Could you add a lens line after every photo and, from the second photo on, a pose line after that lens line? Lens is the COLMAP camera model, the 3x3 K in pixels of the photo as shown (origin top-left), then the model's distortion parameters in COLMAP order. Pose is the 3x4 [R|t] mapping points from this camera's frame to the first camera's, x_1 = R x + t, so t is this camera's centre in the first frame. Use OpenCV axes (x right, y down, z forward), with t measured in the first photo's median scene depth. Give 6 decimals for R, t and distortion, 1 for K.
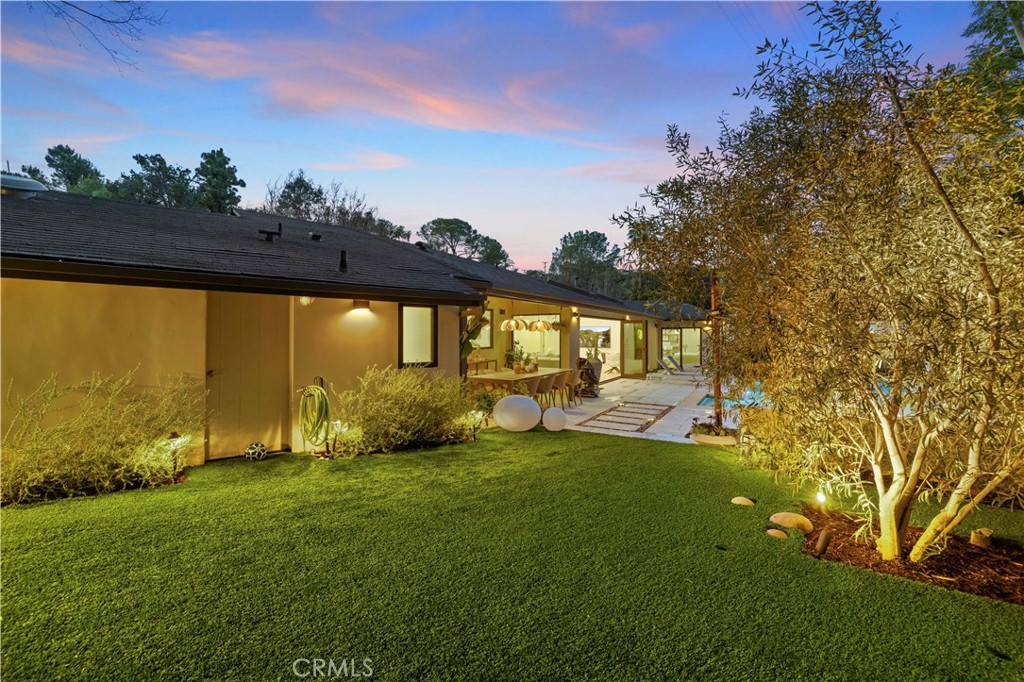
lens RADIAL K [[448.6, 0, 511.2], [0, 448.6, 330.0], [0, 0, 1]] dist [0.001577, 0.000180]
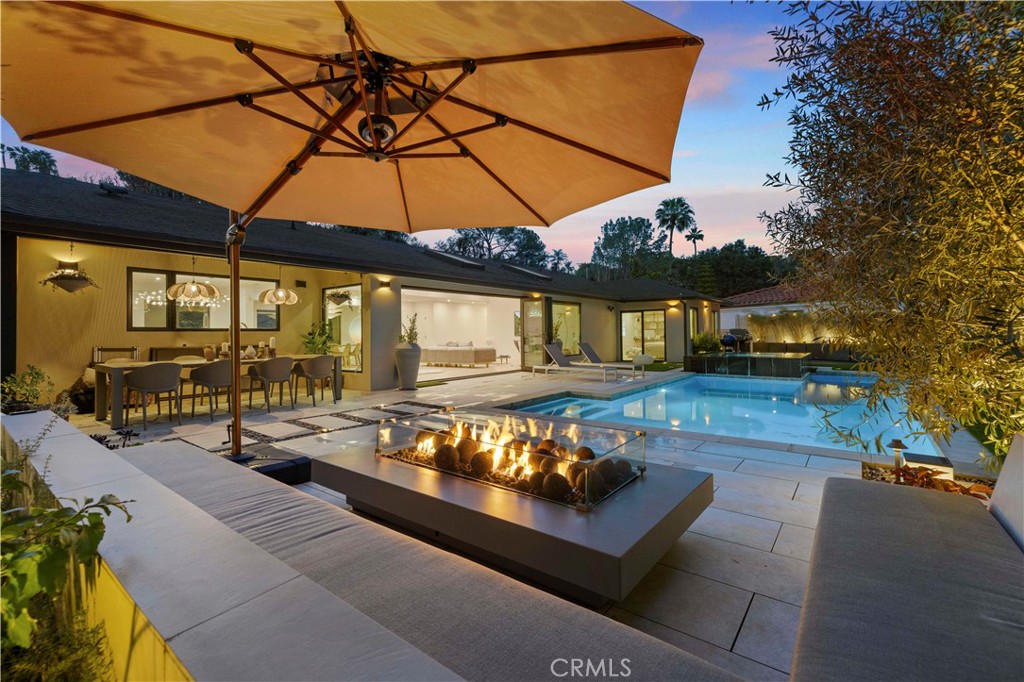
lens RADIAL K [[448.6, 0, 511.2], [0, 448.6, 330.0], [0, 0, 1]] dist [0.001577, 0.000180]
pose [[0.988593, -0.008755, -0.150360, 0.065812], [0.009811, 0.999932, 0.006283, 0.005542], [0.150295, -0.007686, 0.988611, 0.041864]]
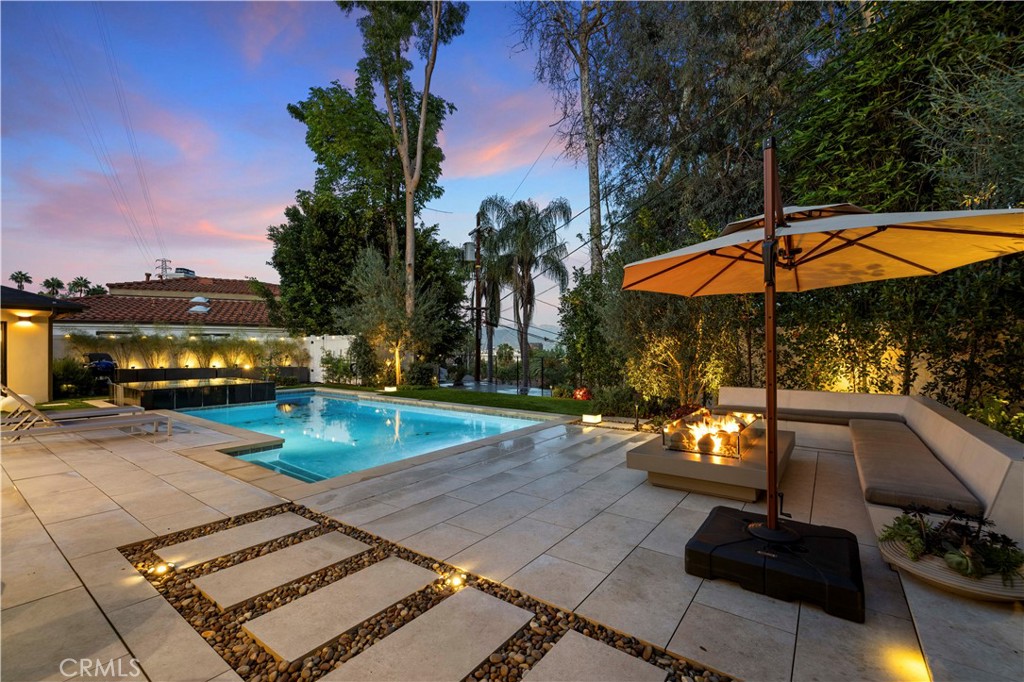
lens RADIAL K [[434.5, 0, 507.6], [0, 434.5, 349.1], [0, 0, 1]] dist [0.000531, 0.000147]
pose [[0.124986, 0.003004, 0.992154, 0.002573], [-0.012608, 0.999919, -0.001439, 0.004234], [-0.992078, -0.012330, 0.125014, 0.092597]]
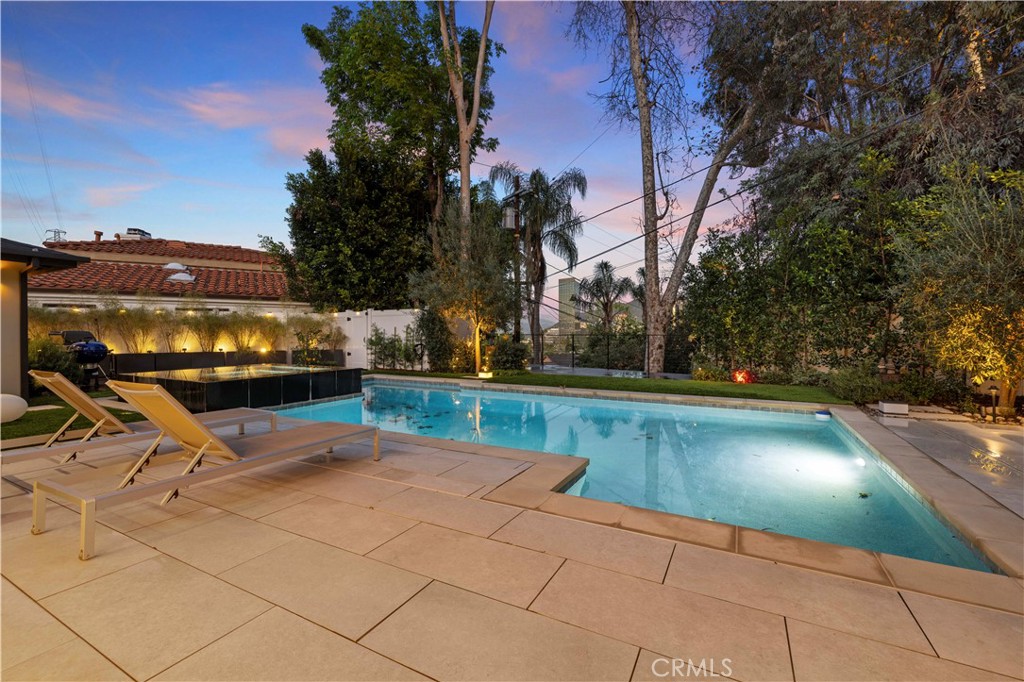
lens RADIAL K [[433.0, 0, 509.1], [0, 433.0, 335.1], [0, 0, 1]] dist [-0.000347, 0.000032]
pose [[-0.023983, -0.001433, 0.999711, 0.027173], [-0.007977, 0.999967, 0.001242, 0.007173], [-0.999681, -0.007945, -0.023994, 0.149708]]
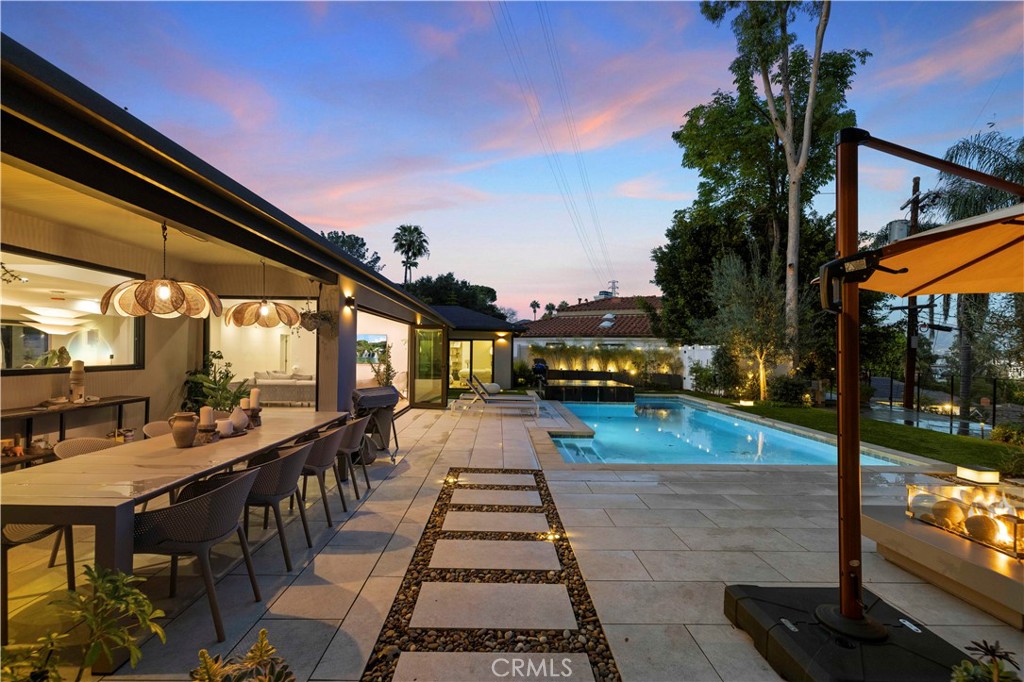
lens RADIAL K [[440.1, 0, 508.9], [0, 440.1, 355.7], [0, 0, 1]] dist [0.004813, 0.000344]
pose [[0.859575, 0.010738, 0.510897, 0.006011], [-0.023481, 0.999553, 0.018499, 0.001950], [-0.510470, -0.027898, 0.859443, 0.066604]]
